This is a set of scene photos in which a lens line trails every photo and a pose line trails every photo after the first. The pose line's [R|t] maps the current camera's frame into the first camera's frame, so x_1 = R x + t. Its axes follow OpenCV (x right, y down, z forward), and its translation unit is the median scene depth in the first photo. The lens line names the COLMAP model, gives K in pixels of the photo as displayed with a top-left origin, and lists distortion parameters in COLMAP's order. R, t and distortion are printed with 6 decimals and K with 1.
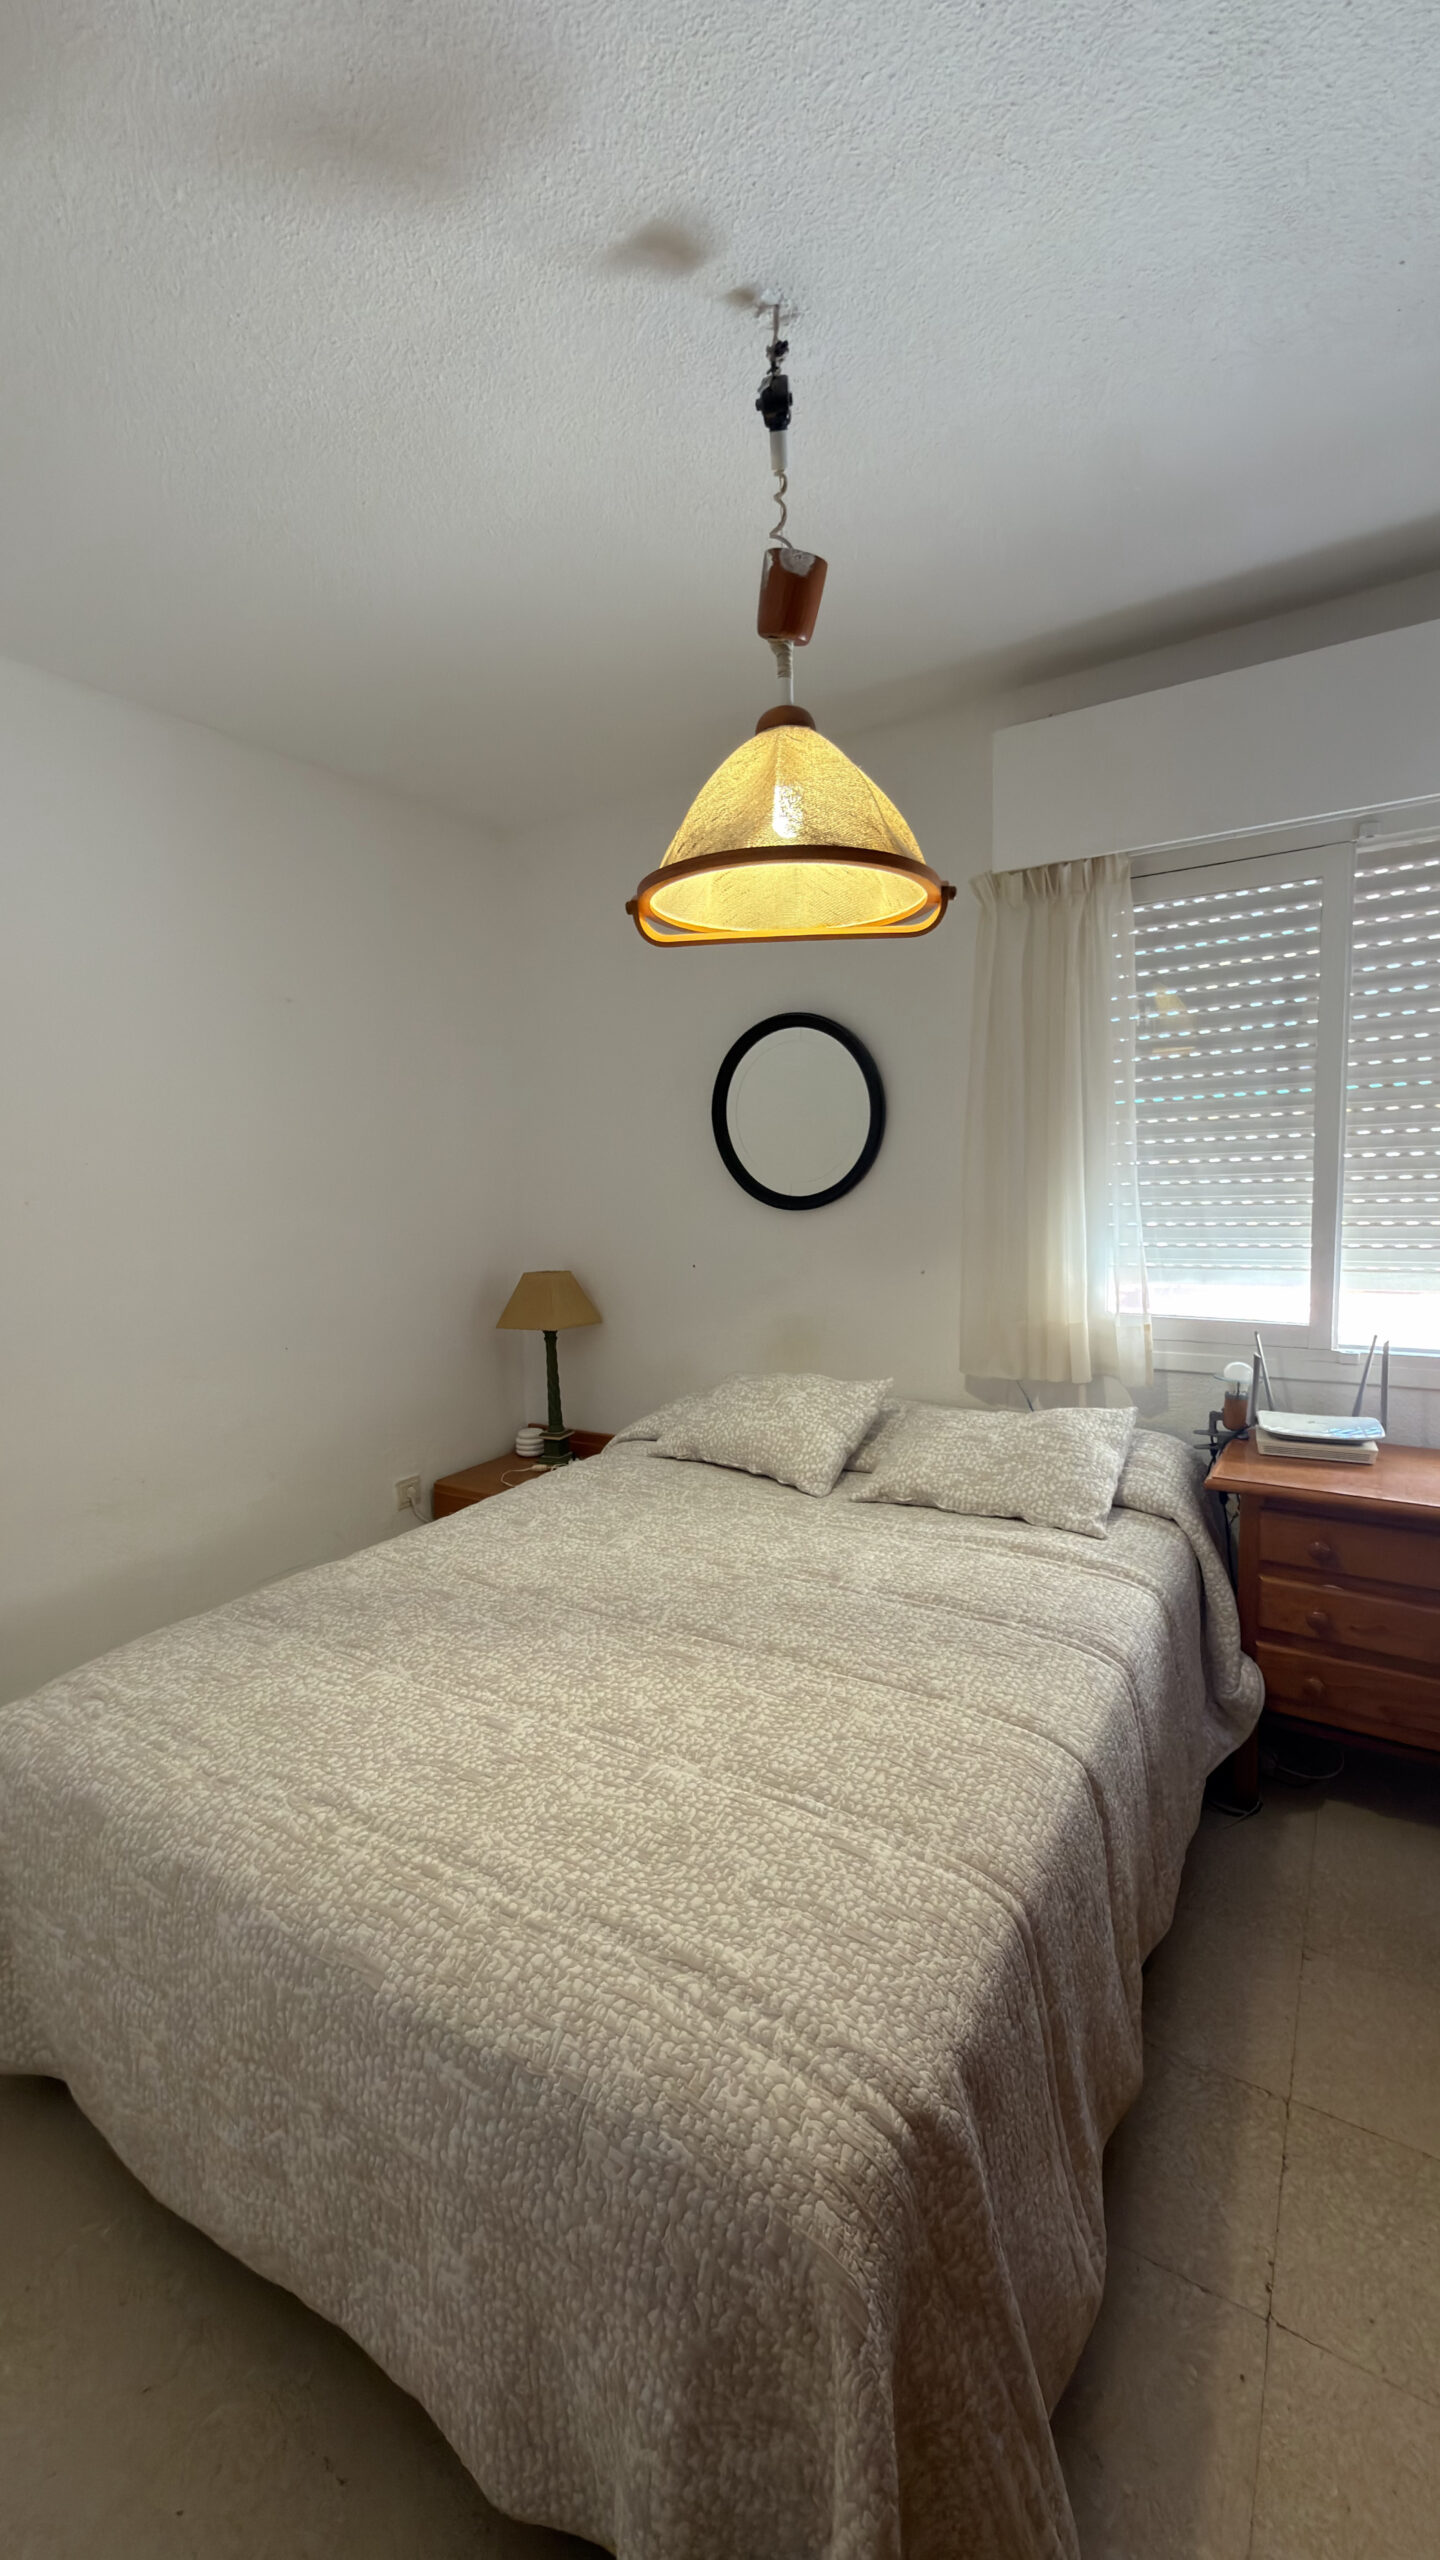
lens RADIAL K [[1032.5, 0, 722.3], [0, 1032.5, 1282.1], [0, 0, 1]] dist [0.003459, -0.000172]
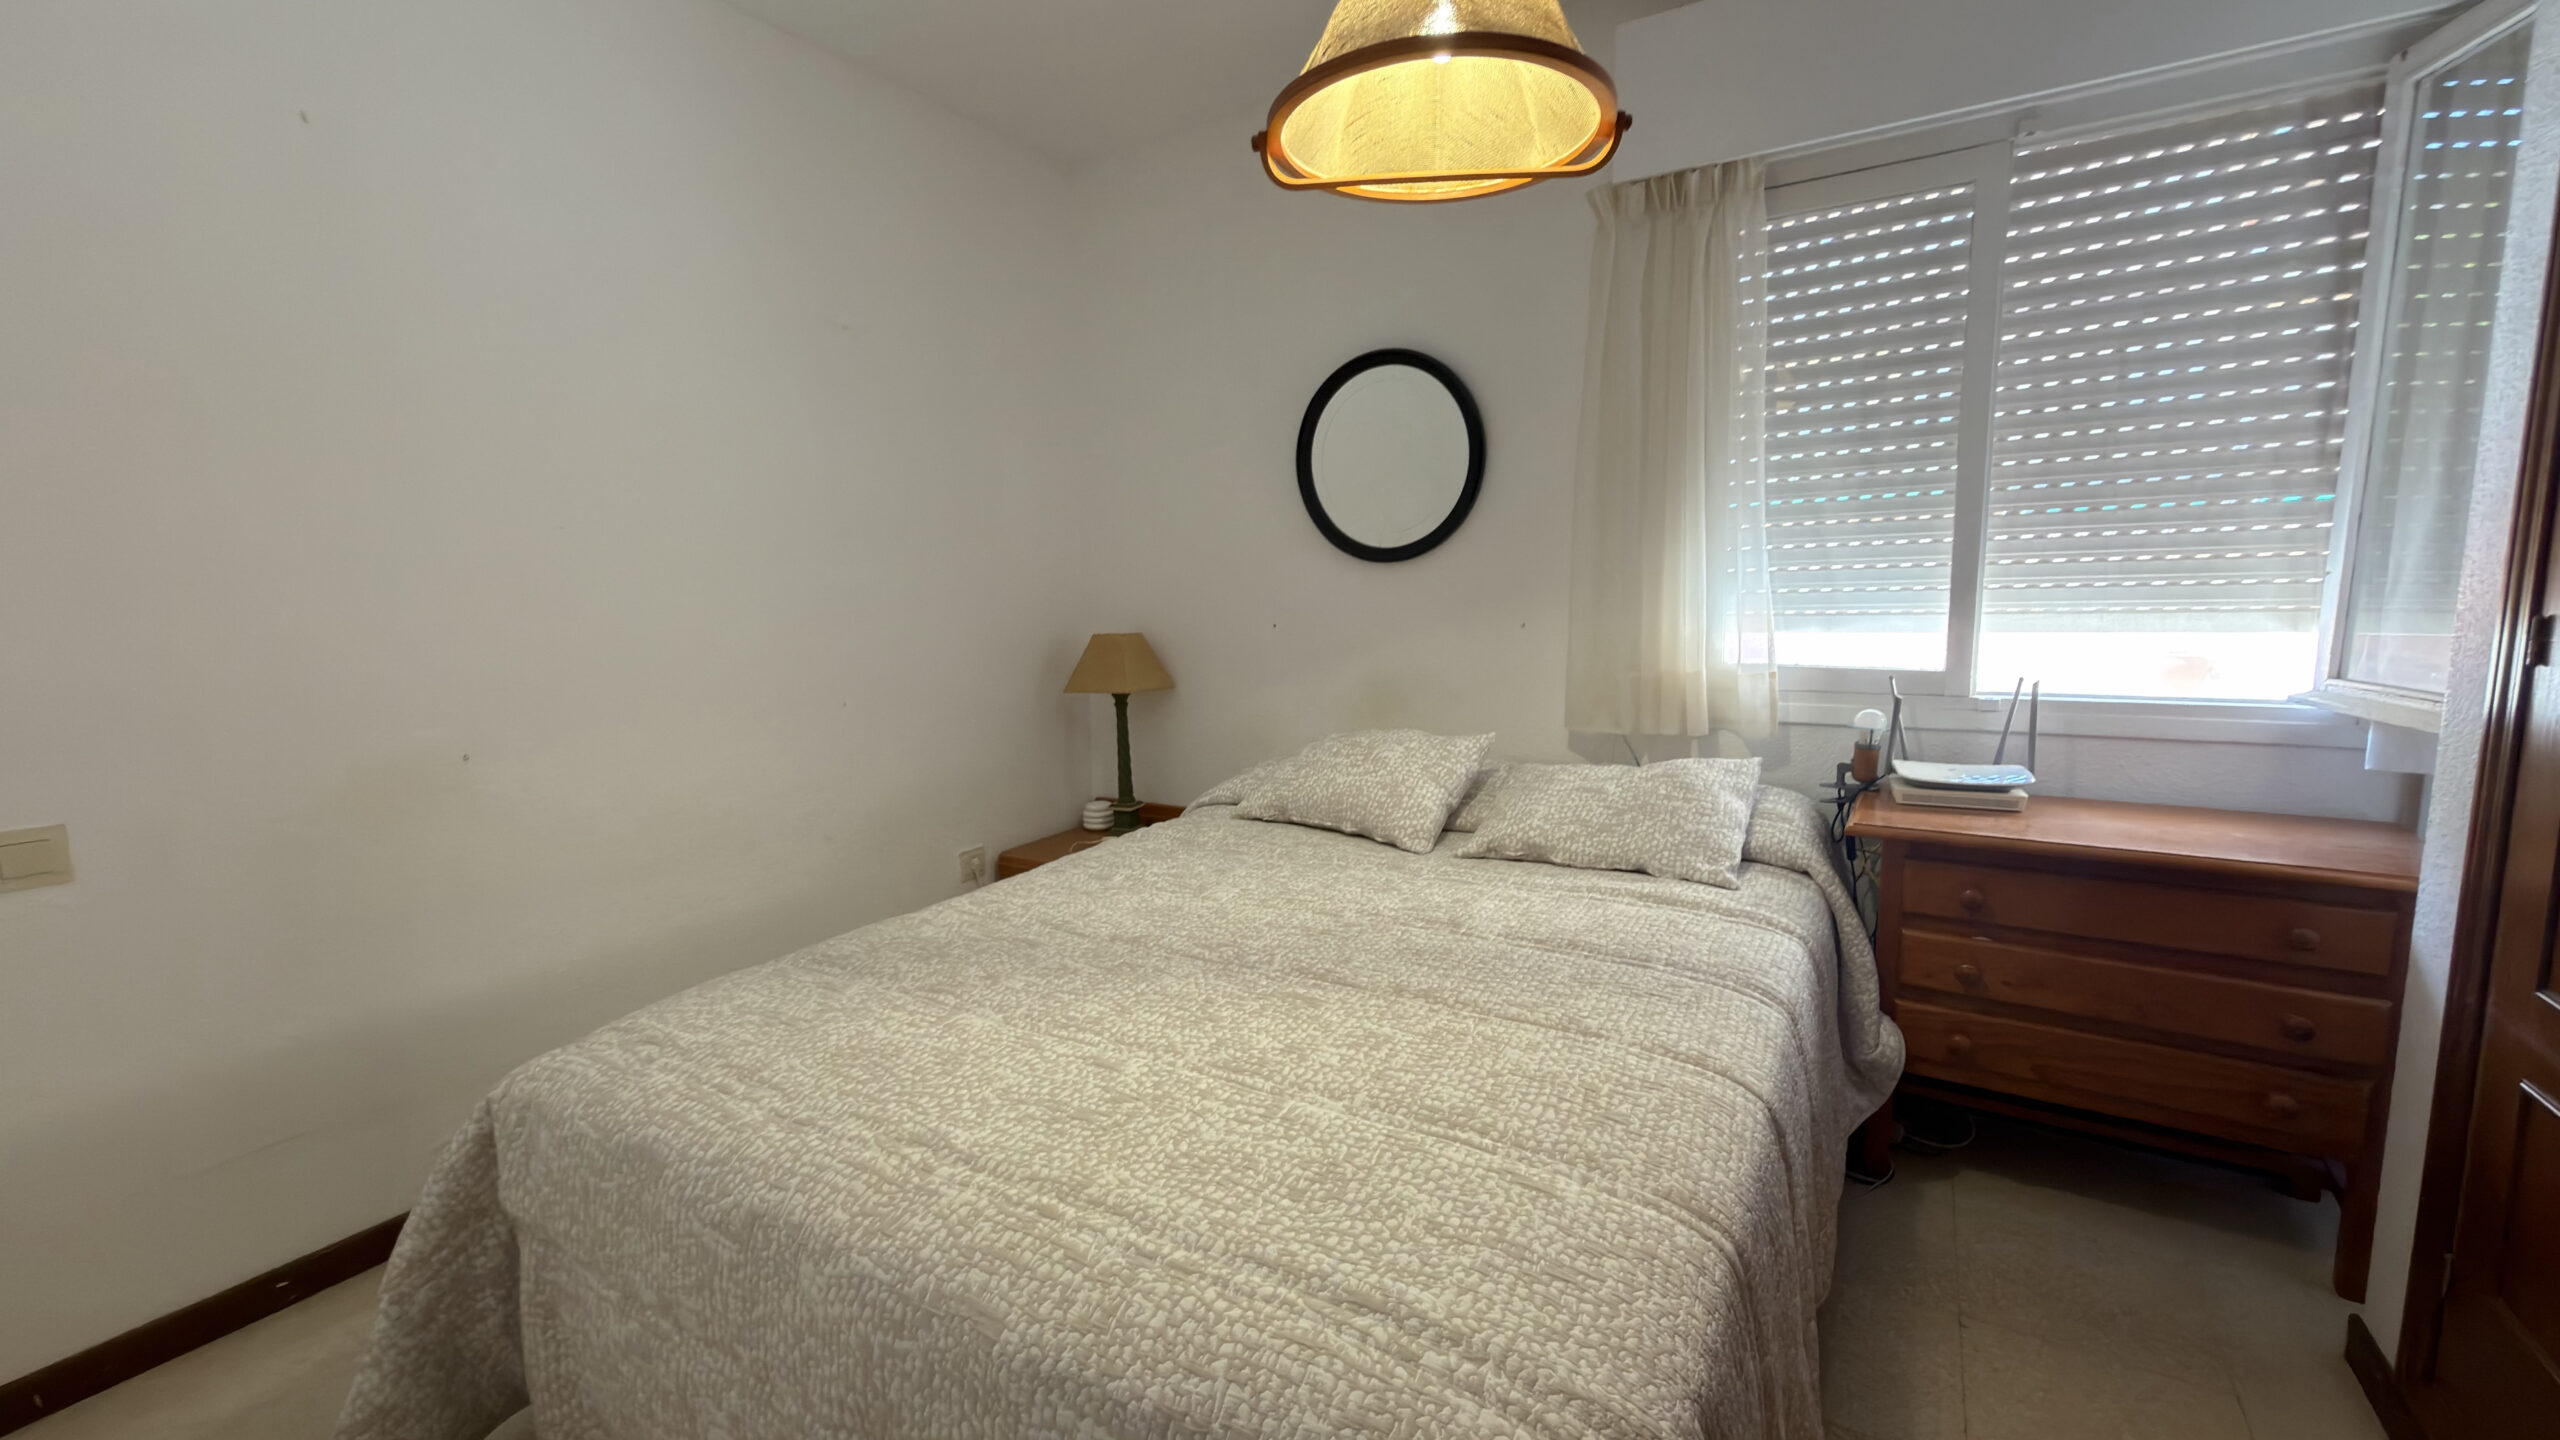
lens RADIAL K [[1032.5, 0, 1278.4], [0, 1032.5, 723.7], [0, 0, 1]] dist [0.003459, -0.000172]
pose [[0.999847, 0.004126, 0.017009, -0.077163], [-0.004520, 0.999721, 0.023166, 0.101792], [-0.016908, -0.023240, 0.999587, 0.102115]]
